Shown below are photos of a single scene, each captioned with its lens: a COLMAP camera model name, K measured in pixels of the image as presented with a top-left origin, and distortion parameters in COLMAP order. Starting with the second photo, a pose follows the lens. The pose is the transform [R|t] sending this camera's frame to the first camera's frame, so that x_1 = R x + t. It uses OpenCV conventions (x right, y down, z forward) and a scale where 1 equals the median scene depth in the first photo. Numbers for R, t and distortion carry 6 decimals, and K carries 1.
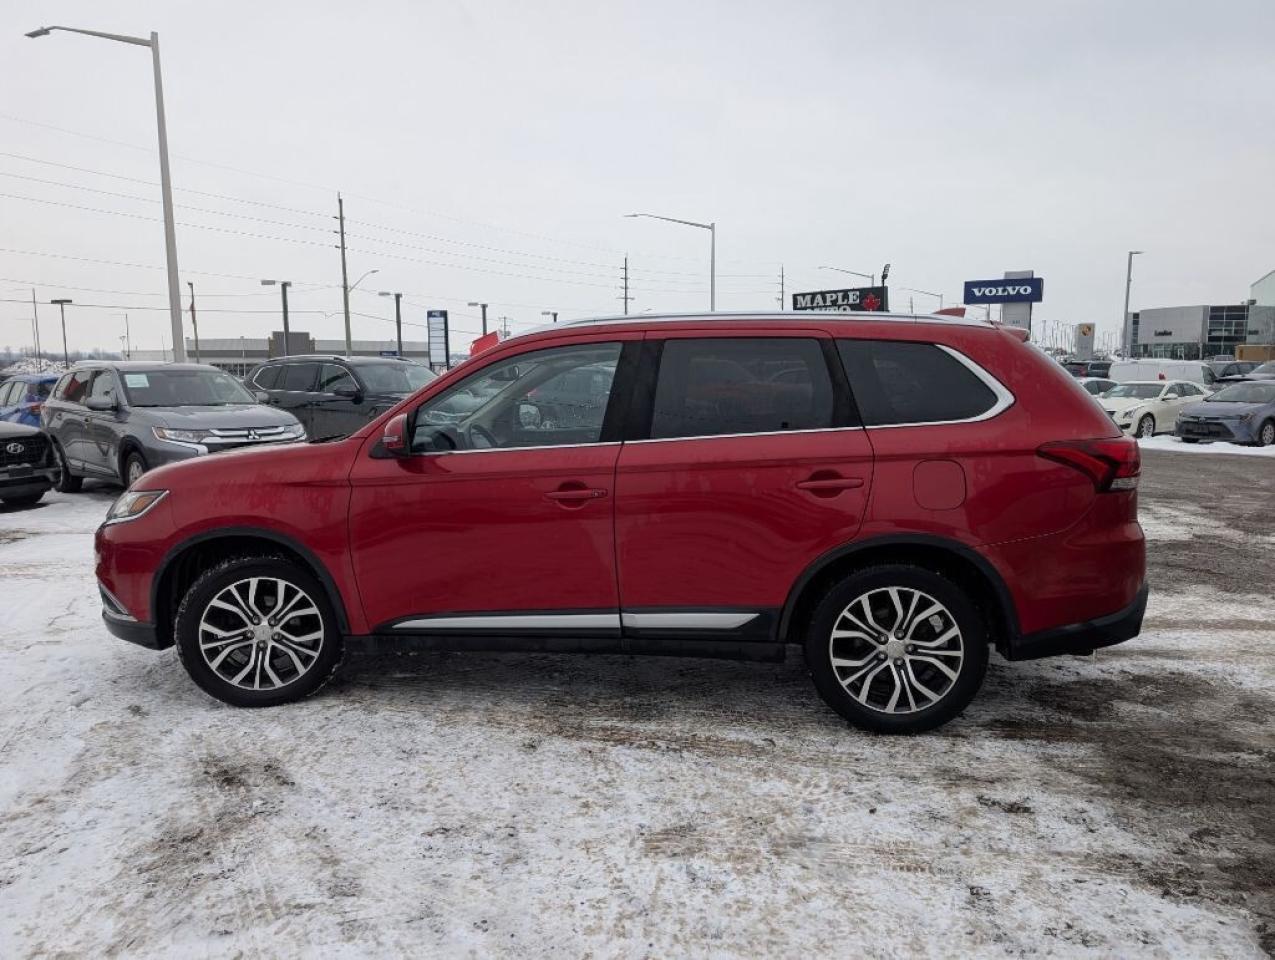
lens RADIAL K [[922.9, 0, 634.9], [0, 922.9, 481.0], [0, 0, 1]] dist [0.017297, 0.003508]
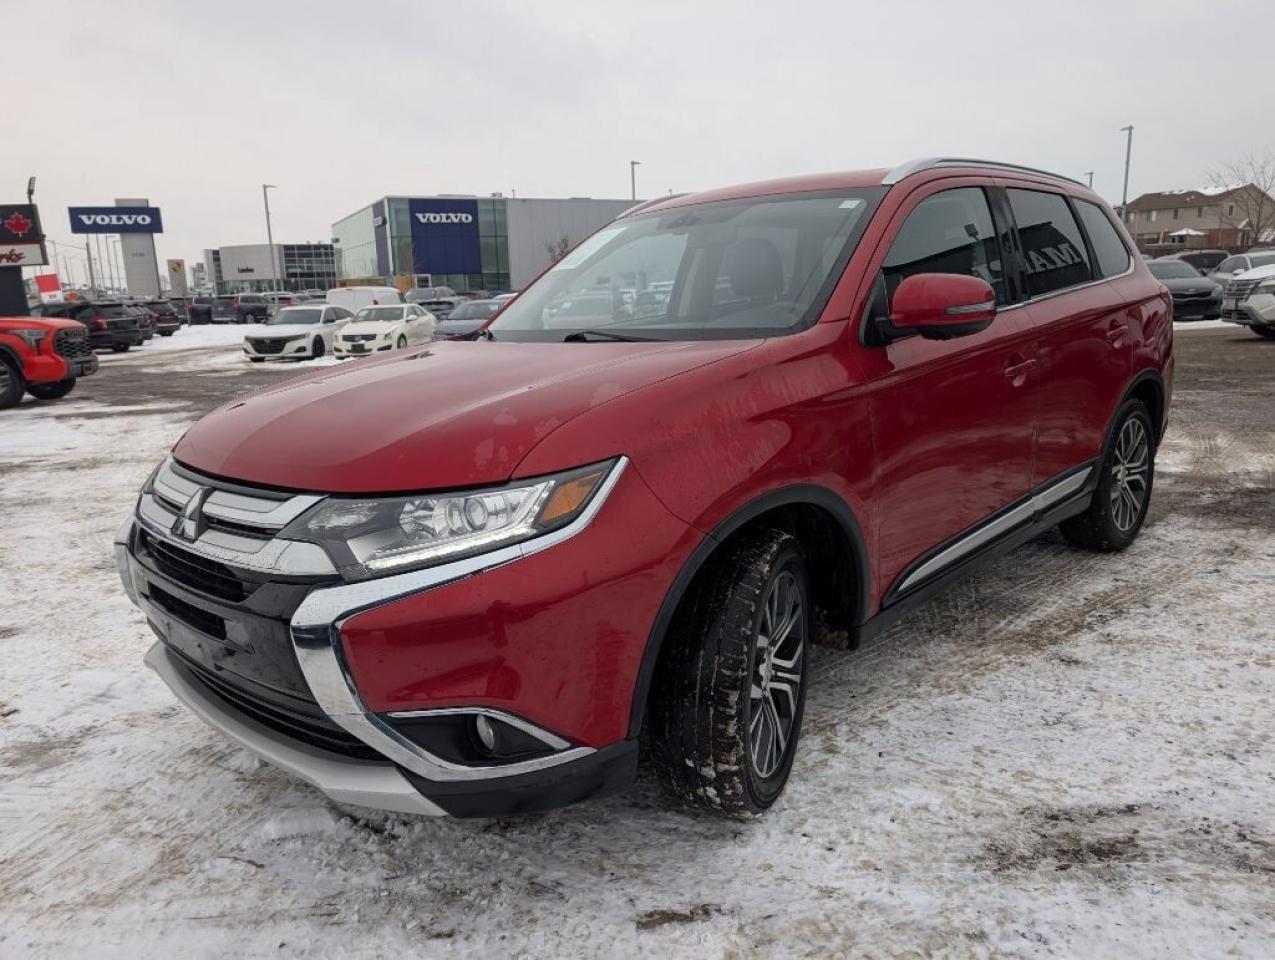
lens RADIAL K [[918.8, 0, 655.3], [0, 918.8, 482.0], [0, 0, 1]] dist [0.010868, -0.002978]
pose [[0.576803, -0.188249, 0.794897, -0.968808], [0.136158, 0.981628, 0.133671, -0.041615], [-0.805456, 0.031130, 0.591837, 0.794606]]
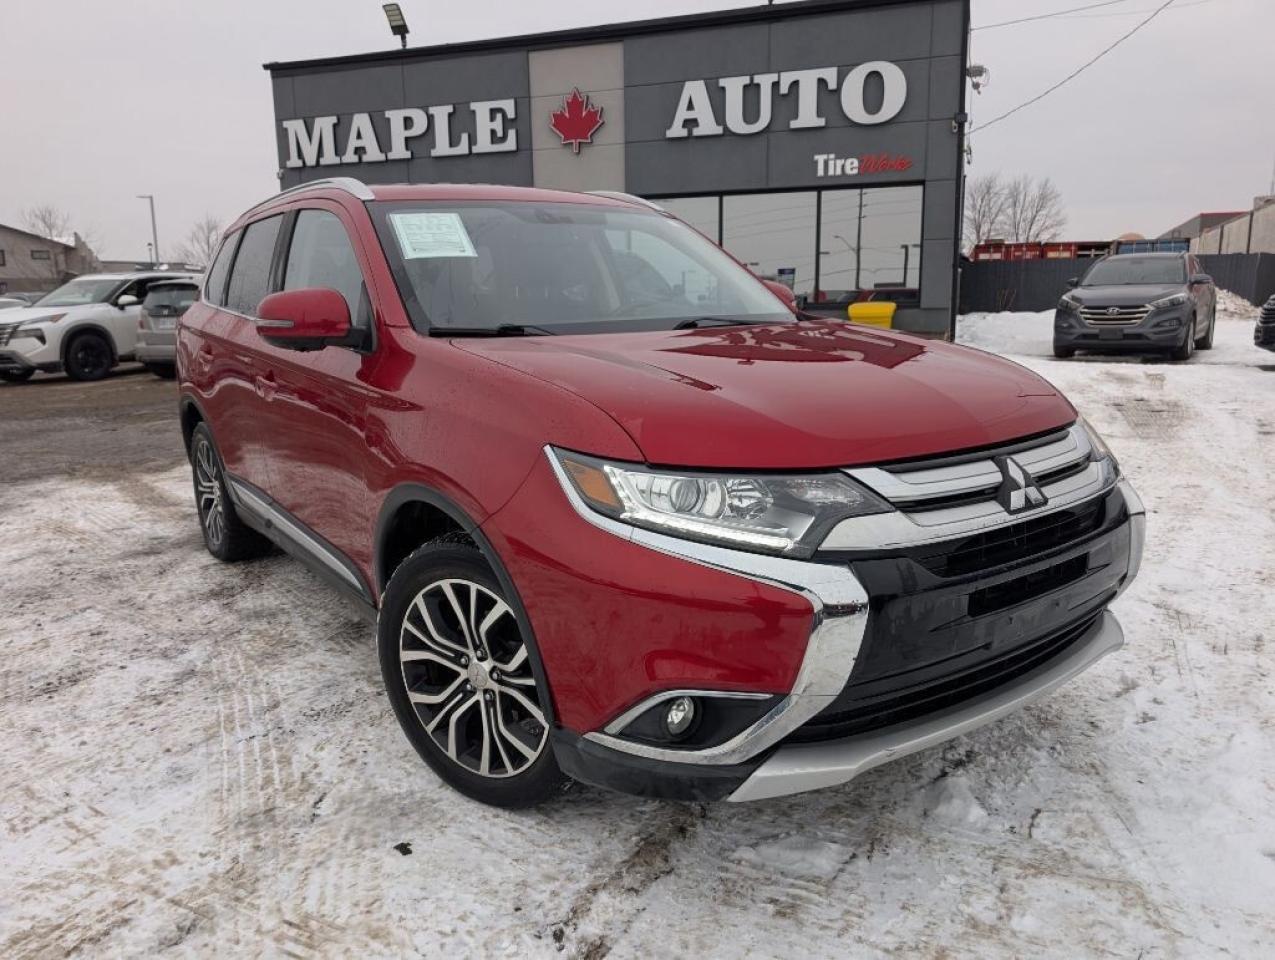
lens RADIAL K [[914.8, 0, 646.4], [0, 914.8, 474.0], [0, 0, 1]] dist [0.012429, -0.004897]
pose [[-0.708064, -0.116437, 0.696483, -0.905181], [0.106381, 0.957467, 0.268218, -0.158705], [-0.698089, 0.264008, -0.665561, 1.877476]]
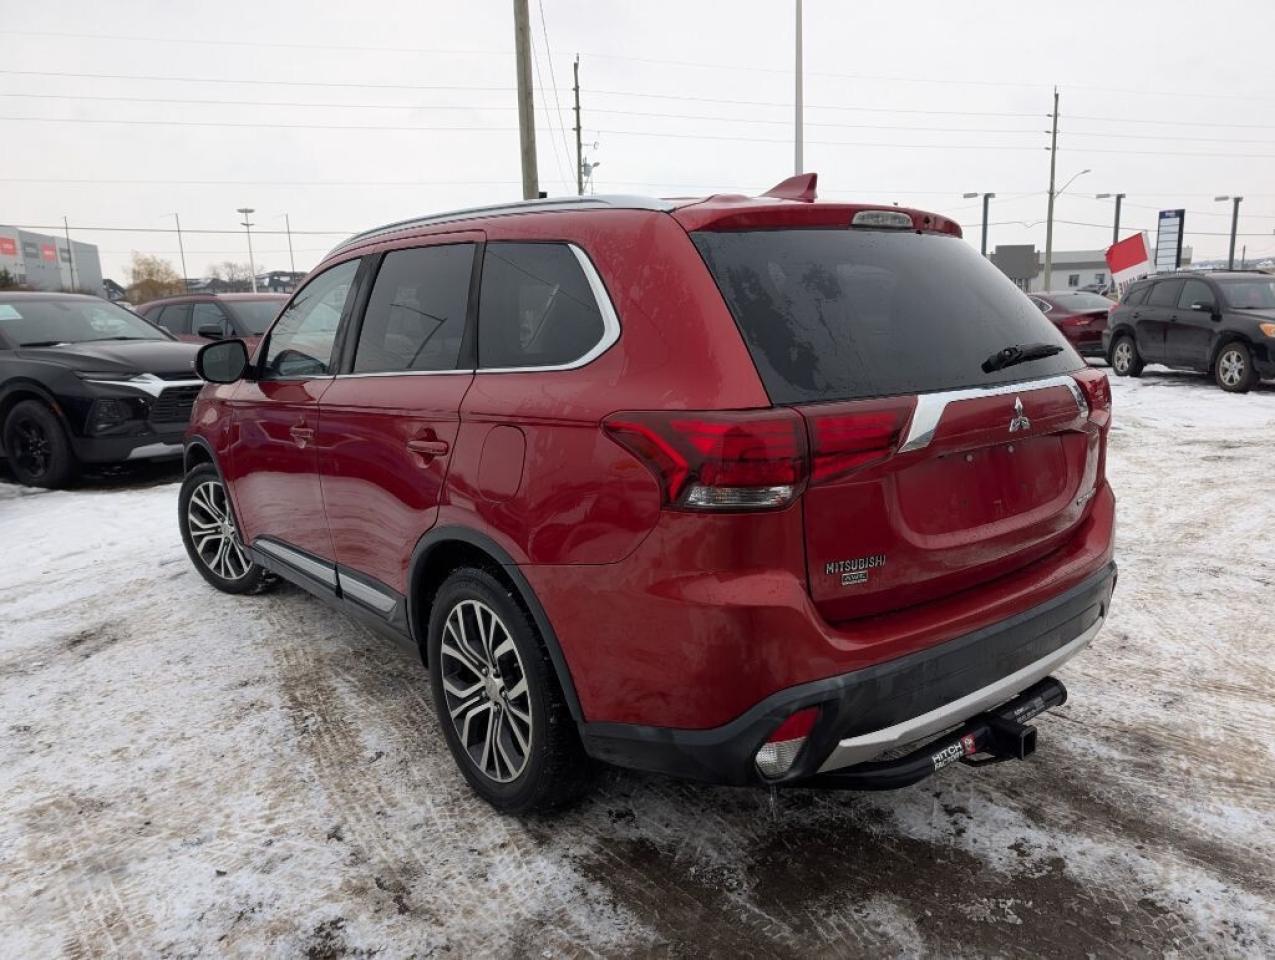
lens RADIAL K [[922.9, 0, 642.4], [0, 922.9, 484.7], [0, 0, 1]] dist [0.018450, -0.009724]
pose [[0.730597, 0.121496, -0.671913, 0.823627], [-0.058703, 0.991575, 0.115468, -0.061000], [0.680281, -0.044917, 0.731574, 0.570957]]
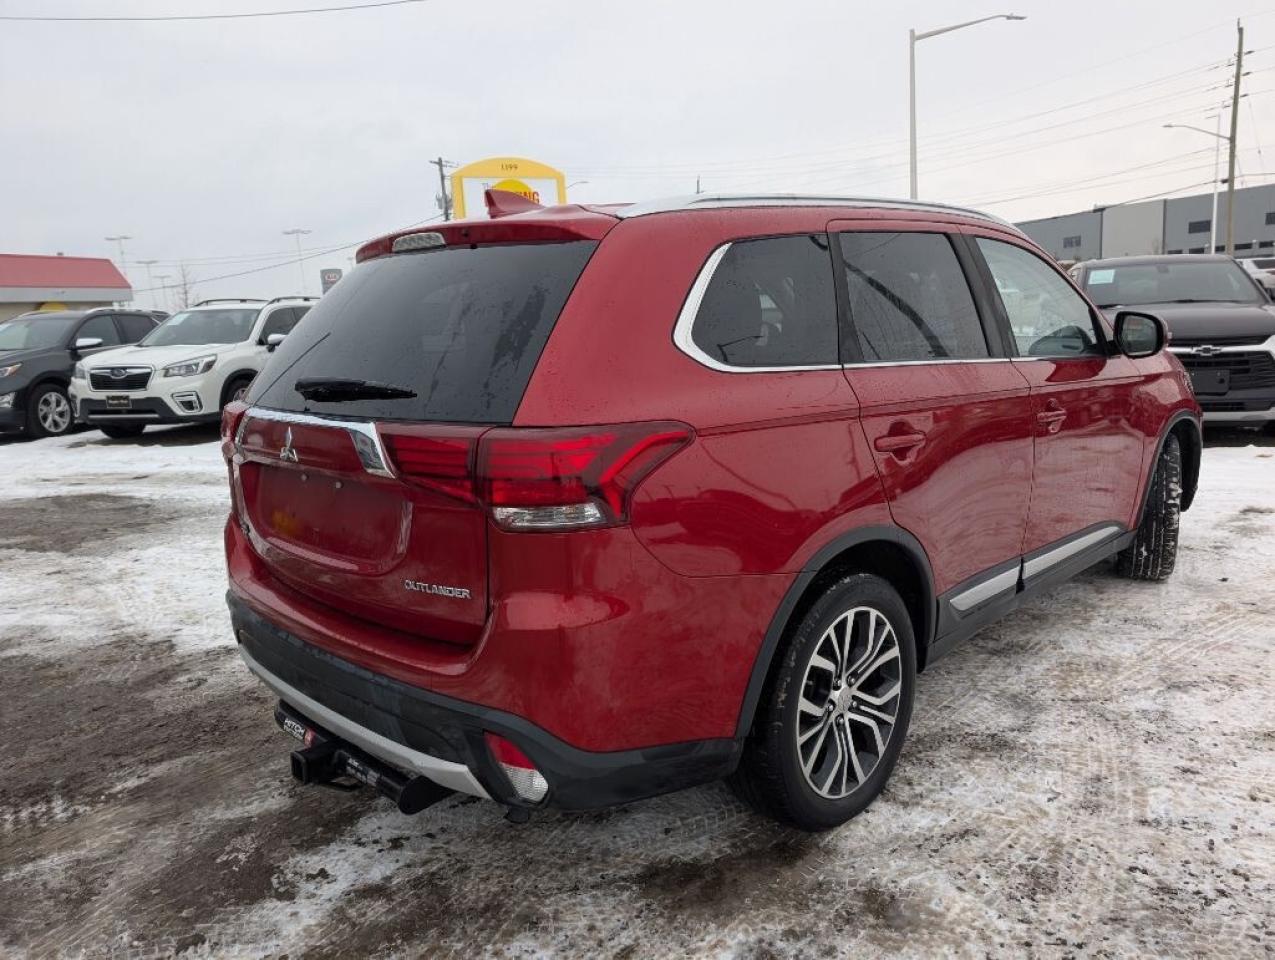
lens RADIAL K [[914.8, 0, 646.4], [0, 914.8, 474.0], [0, 0, 1]] dist [0.012429, -0.004897]
pose [[-0.590570, 0.182874, -0.785993, 0.930375], [-0.039436, 0.966281, 0.254452, -0.194194], [0.806022, 0.181268, -0.563445, 1.703016]]
